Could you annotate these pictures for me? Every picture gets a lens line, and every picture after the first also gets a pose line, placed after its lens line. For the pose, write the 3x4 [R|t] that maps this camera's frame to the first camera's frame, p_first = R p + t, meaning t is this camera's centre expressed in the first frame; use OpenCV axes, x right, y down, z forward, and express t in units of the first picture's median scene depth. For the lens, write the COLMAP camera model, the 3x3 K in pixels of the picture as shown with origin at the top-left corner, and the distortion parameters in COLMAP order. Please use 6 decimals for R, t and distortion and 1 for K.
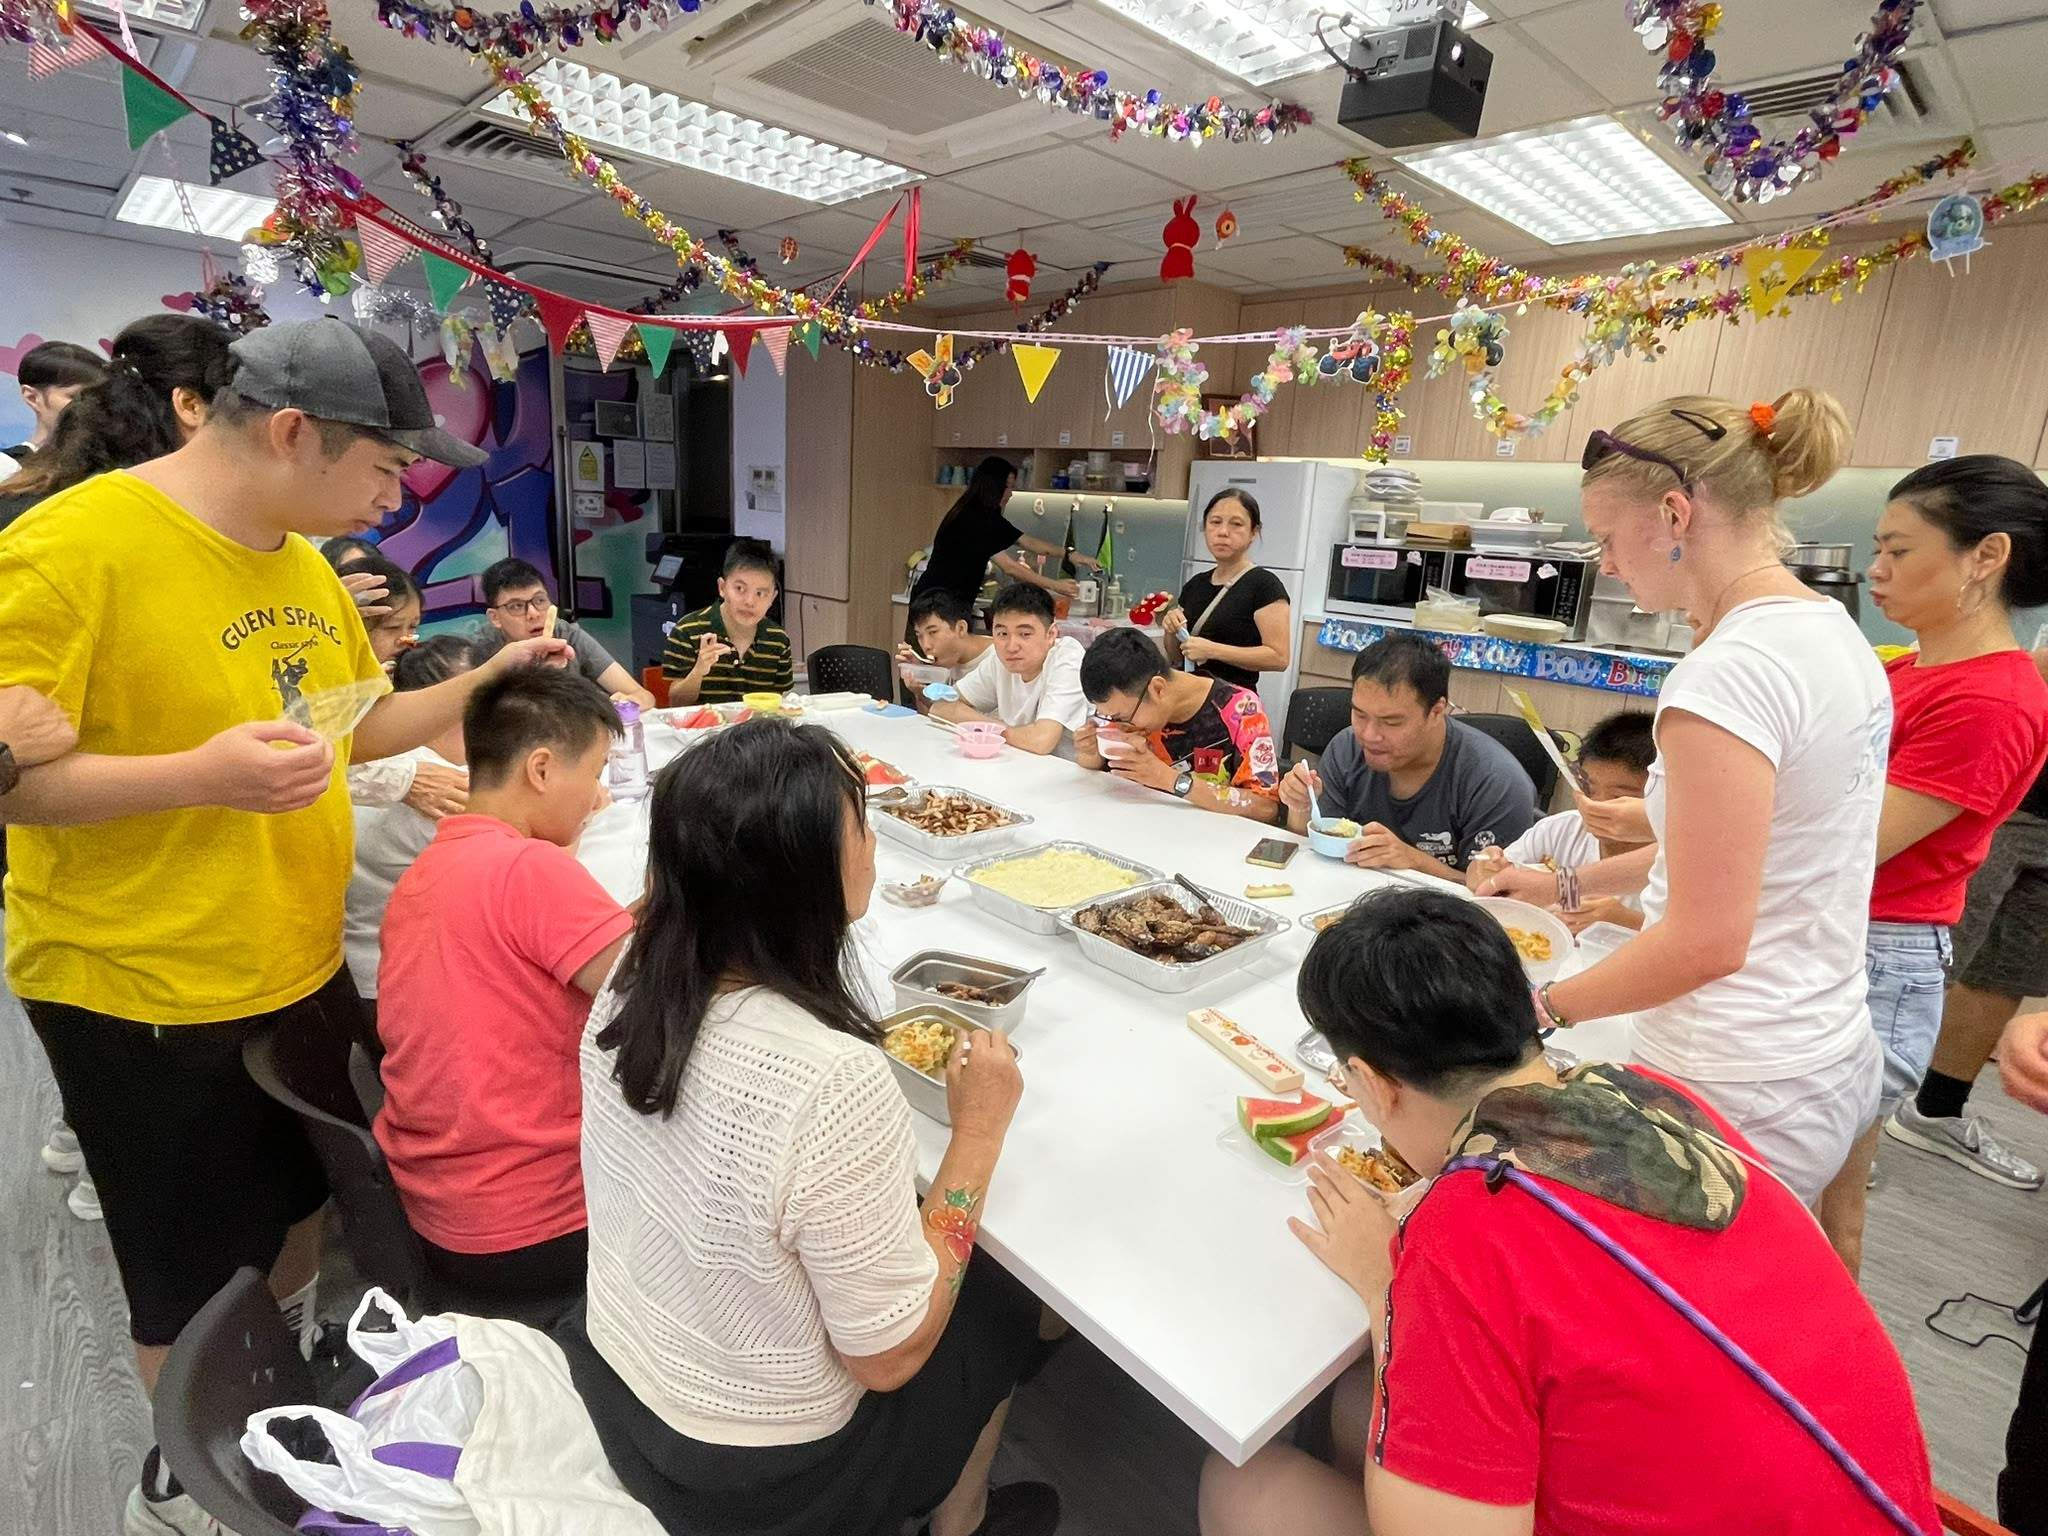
lens RADIAL K [[1054.6, 0, 1016.4], [0, 1054.6, 771.1], [0, 0, 1]] dist [0.007286, -0.007703]
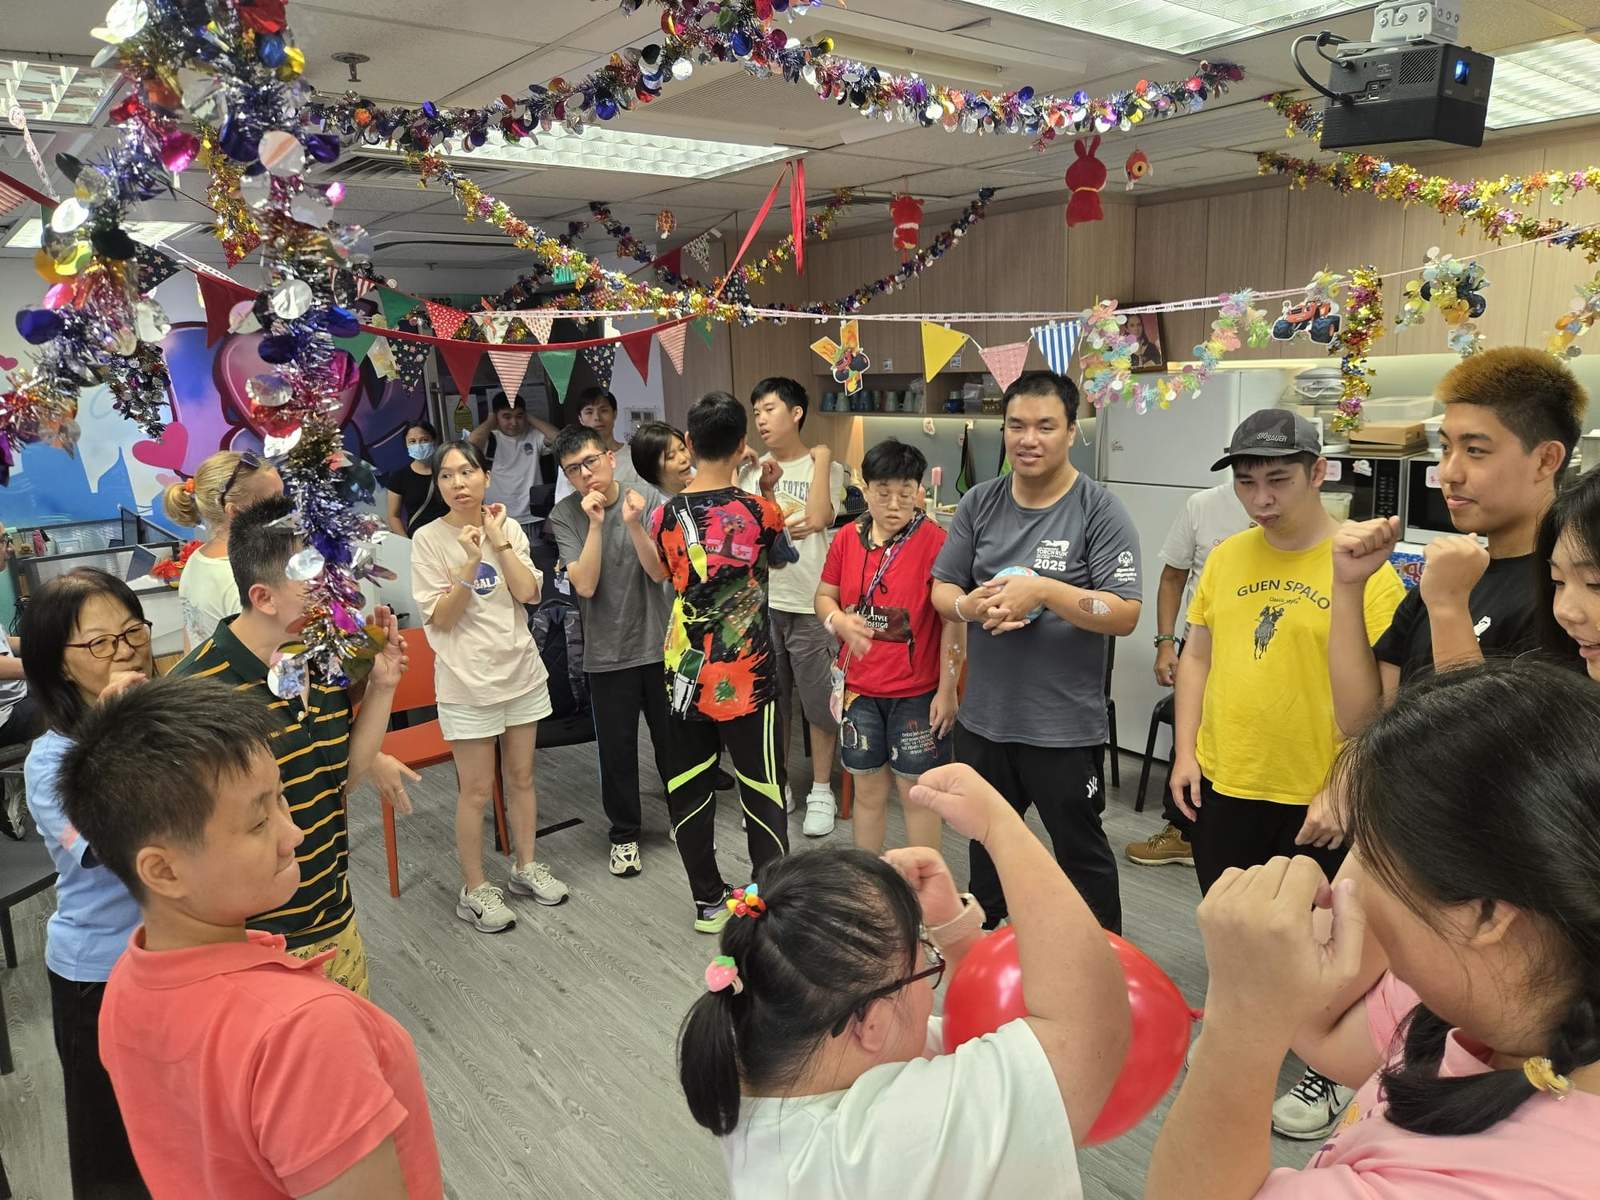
lens RADIAL K [[1089.8, 0, 796.7], [0, 1089.8, 589.5], [0, 0, 1]] dist [0.037596, -0.029629]
pose [[0.992917, -0.085113, -0.082890, -0.049522], [0.081961, 0.995803, -0.040728, -0.125748], [0.086008, 0.033646, 0.995726, 0.021610]]
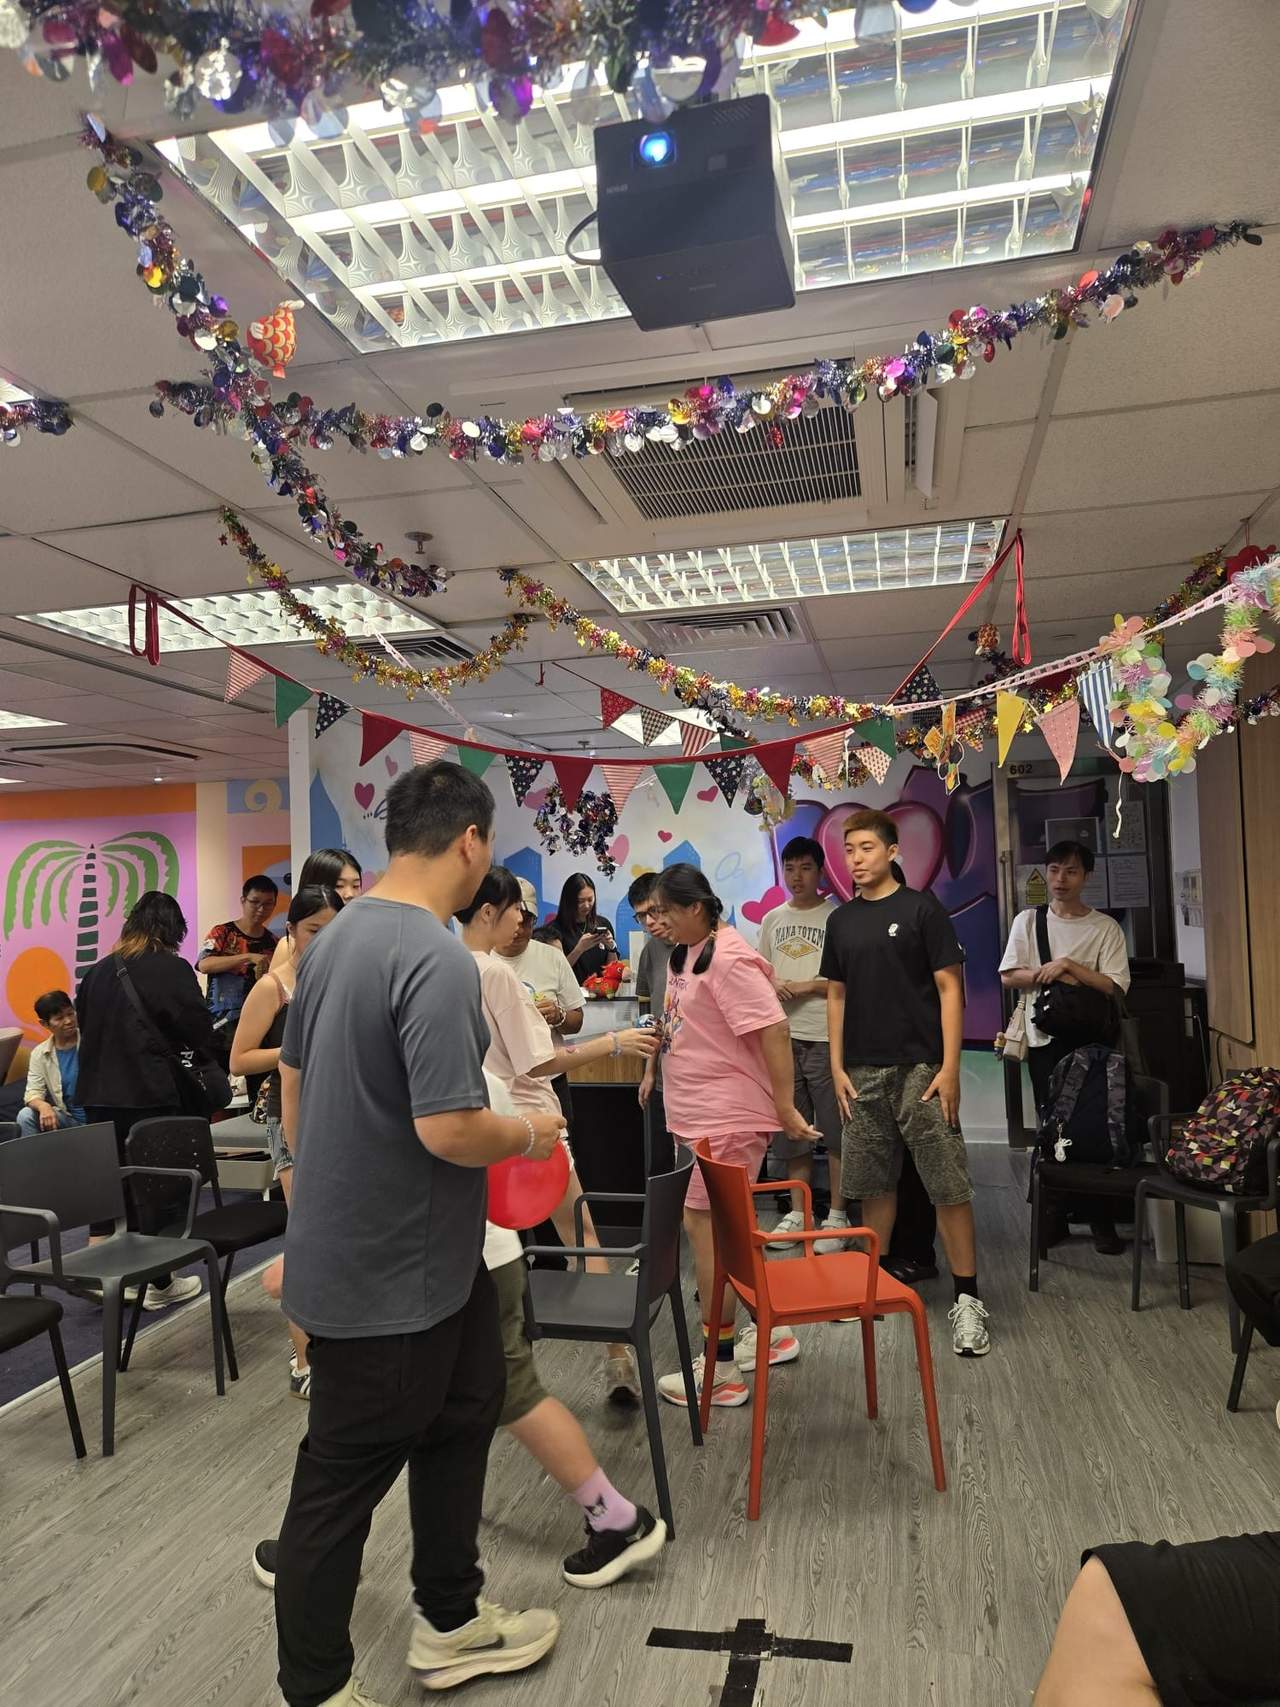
lens RADIAL K [[1134.3, 0, 640.0], [0, 1134.3, 853.5], [0, 0, 1]] dist [0.069134, -0.058816]
pose [[0.554697, -0.115276, -0.824028, 0.451491], [-0.144438, 0.961979, -0.231804, -0.075864], [0.819420, 0.247602, 0.516957, 0.387840]]
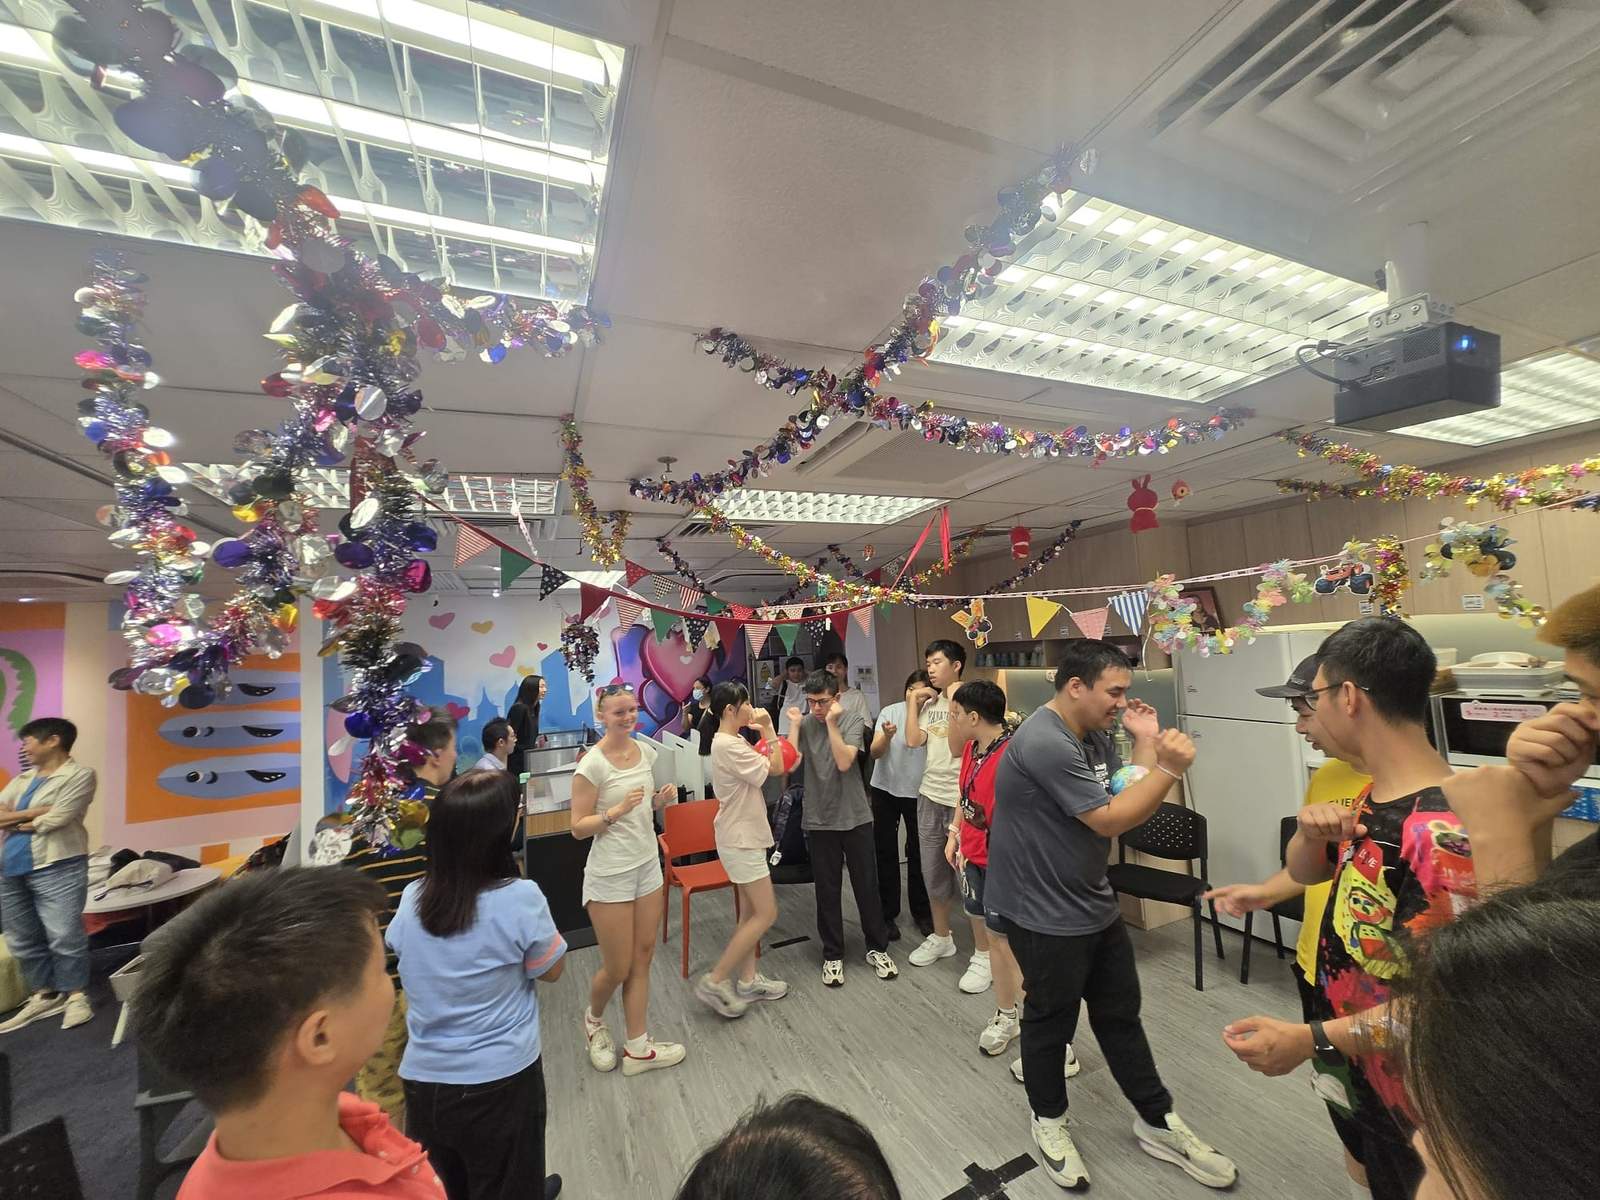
lens RADIAL K [[632.3, 0, 794.4], [0, 632.3, 613.5], [0, 0, 1]] dist [-0.001474, -0.000706]
pose [[0.934064, -0.135619, -0.330351, -0.016786], [0.029216, 0.951001, -0.307804, -0.127509], [0.355908, 0.277857, 0.892258, 0.141359]]
